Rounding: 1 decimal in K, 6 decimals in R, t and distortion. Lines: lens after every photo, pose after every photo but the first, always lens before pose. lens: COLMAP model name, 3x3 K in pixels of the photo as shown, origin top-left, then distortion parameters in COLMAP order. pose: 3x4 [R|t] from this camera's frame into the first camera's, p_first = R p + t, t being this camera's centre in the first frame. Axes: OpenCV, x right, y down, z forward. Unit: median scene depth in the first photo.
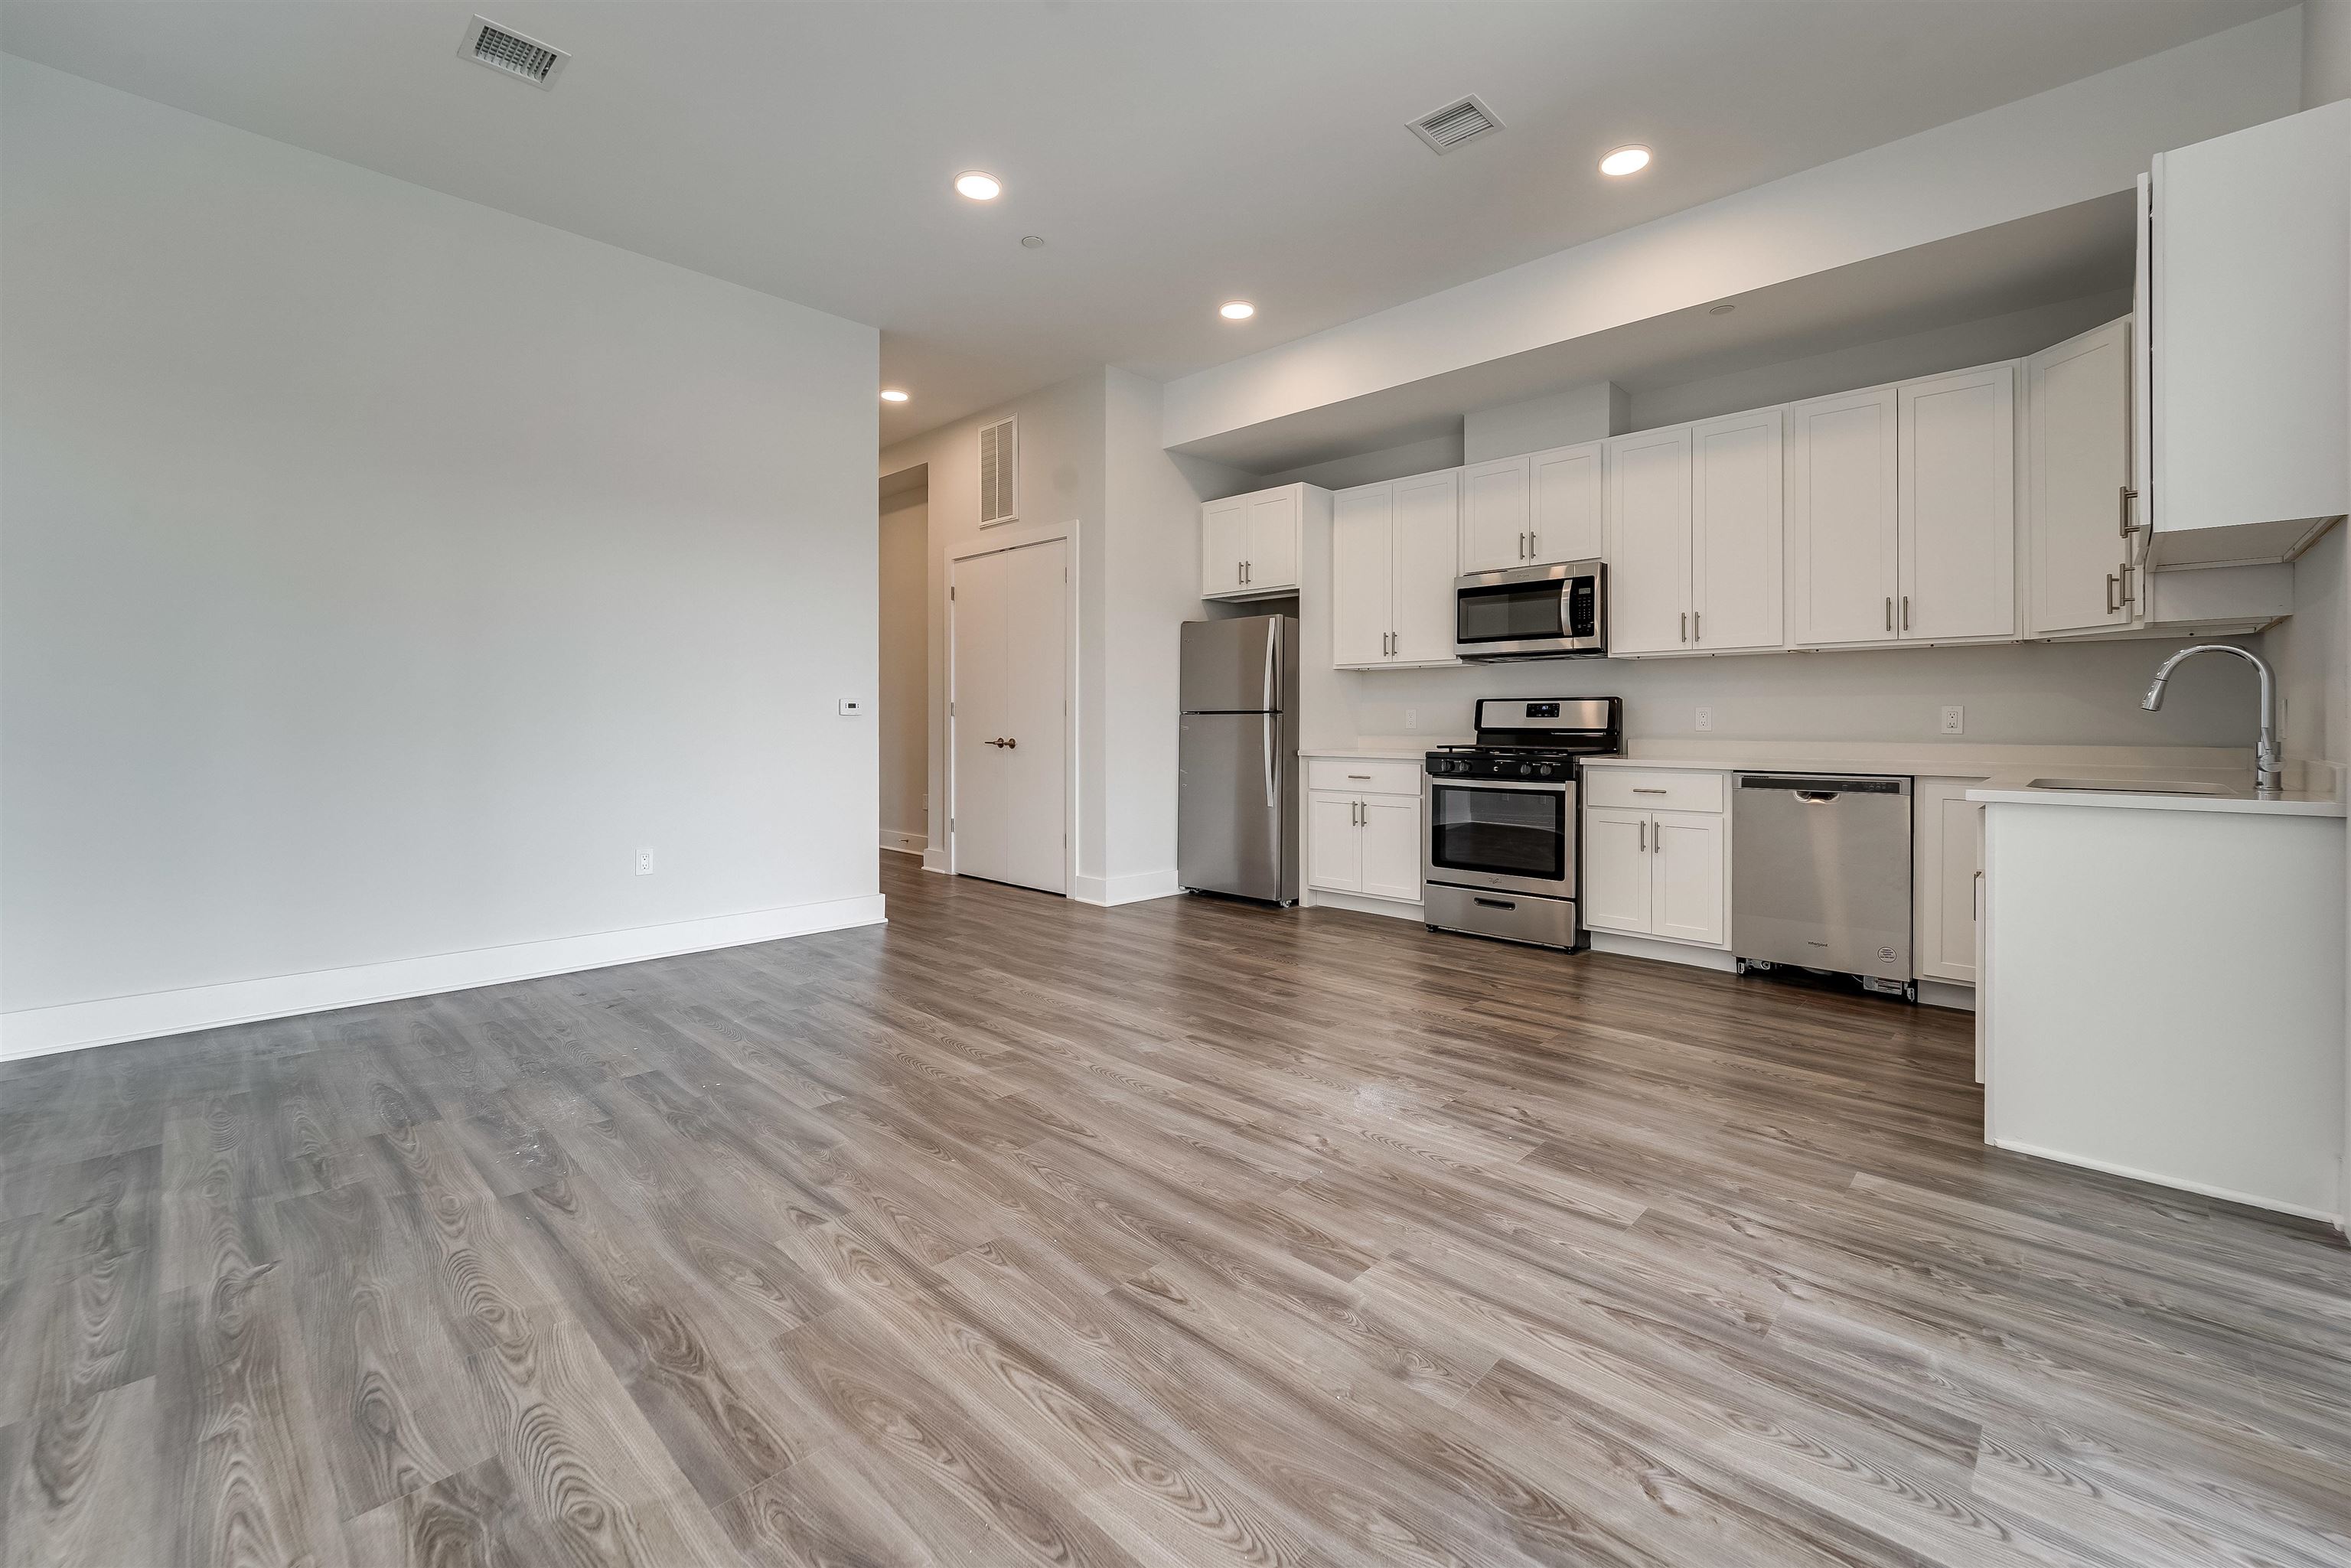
lens RADIAL K [[973.7, 0, 1179.4], [0, 973.7, 718.7], [0, 0, 1]] dist [-0.005962, -0.000751]
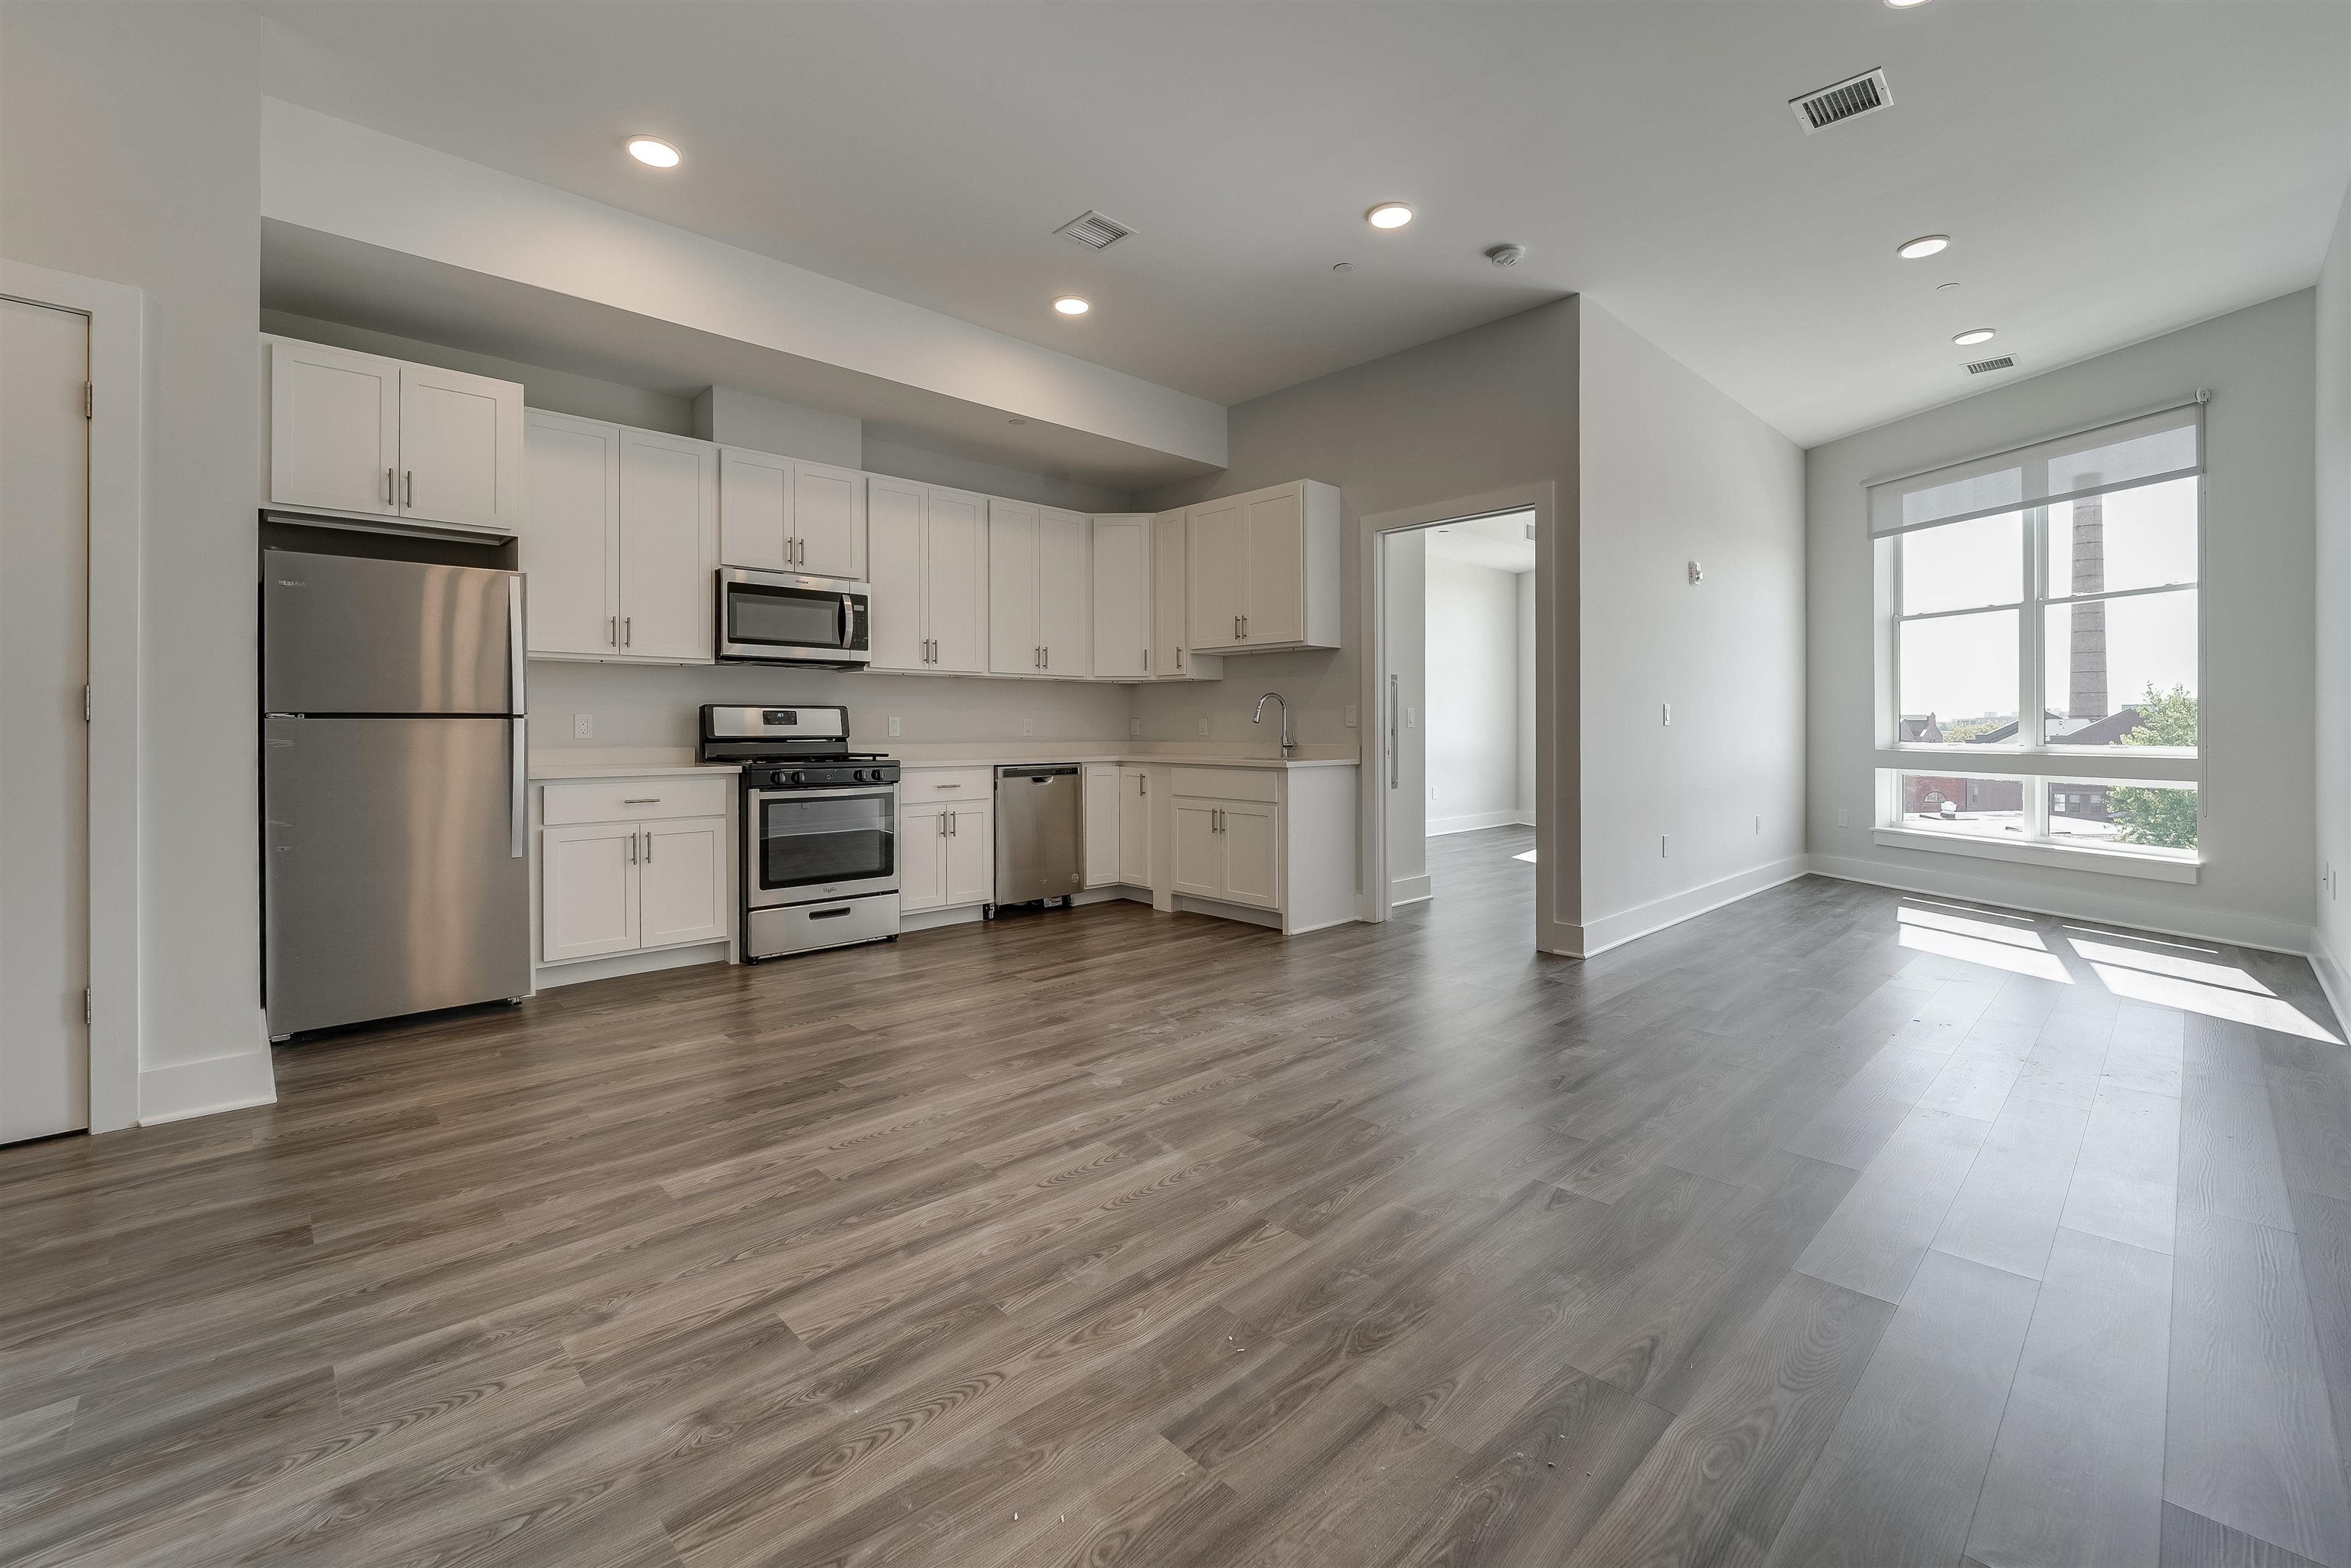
lens RADIAL K [[976.2, 0, 1166.9], [0, 976.2, 722.8], [0, 0, 1]] dist [-0.006007, -0.000870]
pose [[0.046325, 0.003932, 0.998919, -0.684613], [-0.001104, 0.999992, -0.003885, -0.000184], [-0.998926, -0.000923, 0.046329, 0.643657]]
